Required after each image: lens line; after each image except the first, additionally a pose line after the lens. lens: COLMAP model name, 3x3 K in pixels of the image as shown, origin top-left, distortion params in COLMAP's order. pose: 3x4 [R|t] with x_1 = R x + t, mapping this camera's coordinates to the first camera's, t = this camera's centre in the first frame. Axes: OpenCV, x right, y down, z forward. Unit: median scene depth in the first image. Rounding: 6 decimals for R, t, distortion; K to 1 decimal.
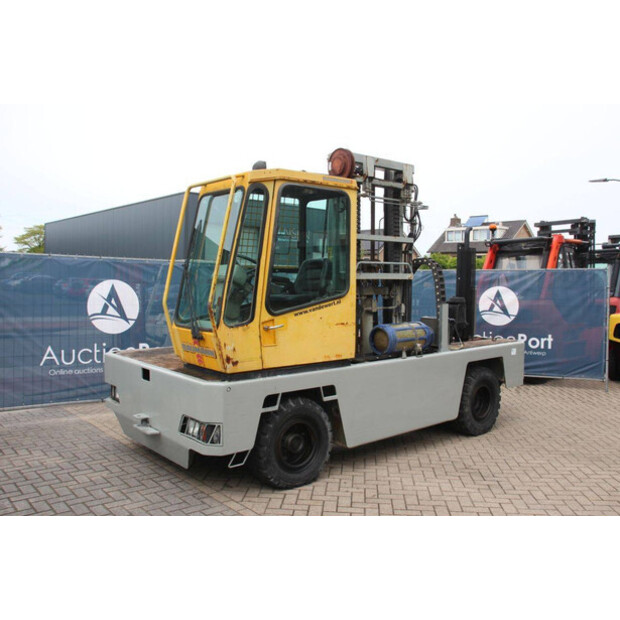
lens RADIAL K [[577.8, 0, 313.3], [0, 577.8, 306.1], [0, 0, 1]] dist [-0.082050, 0.000000]
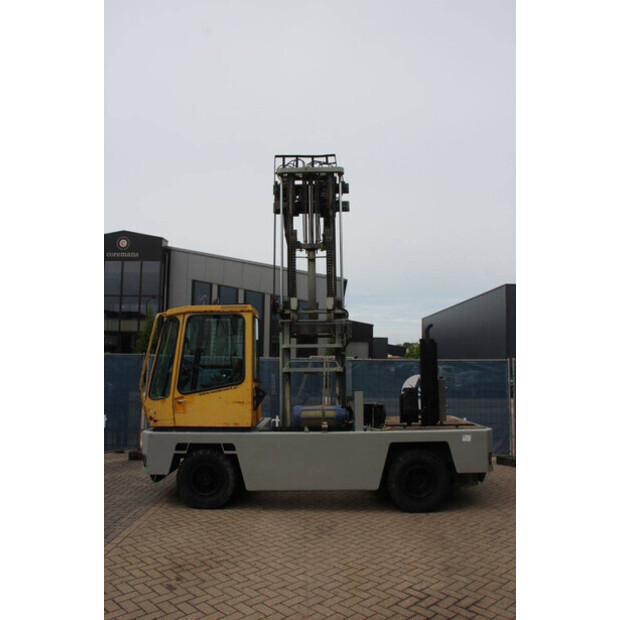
lens RADIAL K [[514.0, 0, 304.5], [0, 514.0, 307.9], [0, 0, 1]] dist [-0.069441, 0.024035]
pose [[0.735561, -0.088602, -0.671640, 1.086676], [-0.022301, 0.987707, -0.154720, -0.008606], [0.677092, 0.128784, 0.724542, 0.130361]]
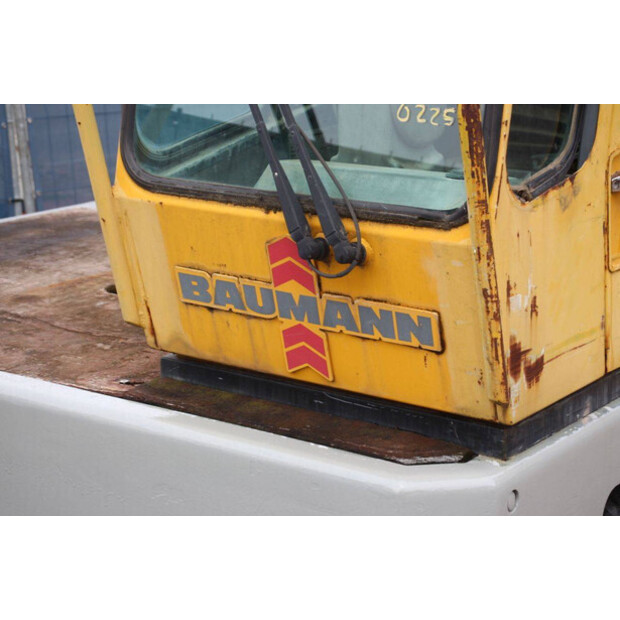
lens RADIAL K [[1498.4, 0, 311.2], [0, 1498.4, 306.4], [0, 0, 1]] dist [0.358433, 0.000000]
pose [[0.972880, -0.063139, 0.222525, -0.286177], [0.020995, 0.982157, 0.186887, -0.021609], [-0.230354, -0.177147, 0.956847, 0.442976]]
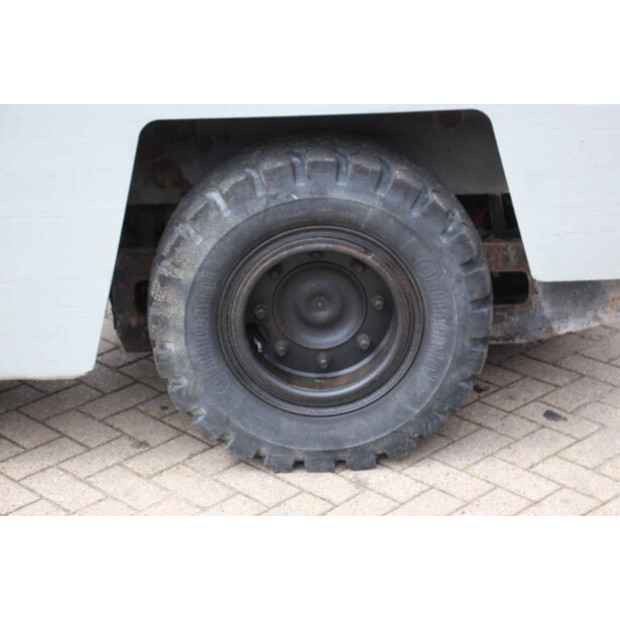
lens RADIAL K [[1498.4, 0, 310.8], [0, 1498.4, 311.2], [0, 0, 1]] dist [0.358433, 0.000000]
pose [[0.763918, 0.224761, -0.604906, 0.807644], [0.000970, 0.936983, 0.349373, -0.026129], [0.645313, -0.267479, 0.715561, 0.827023]]
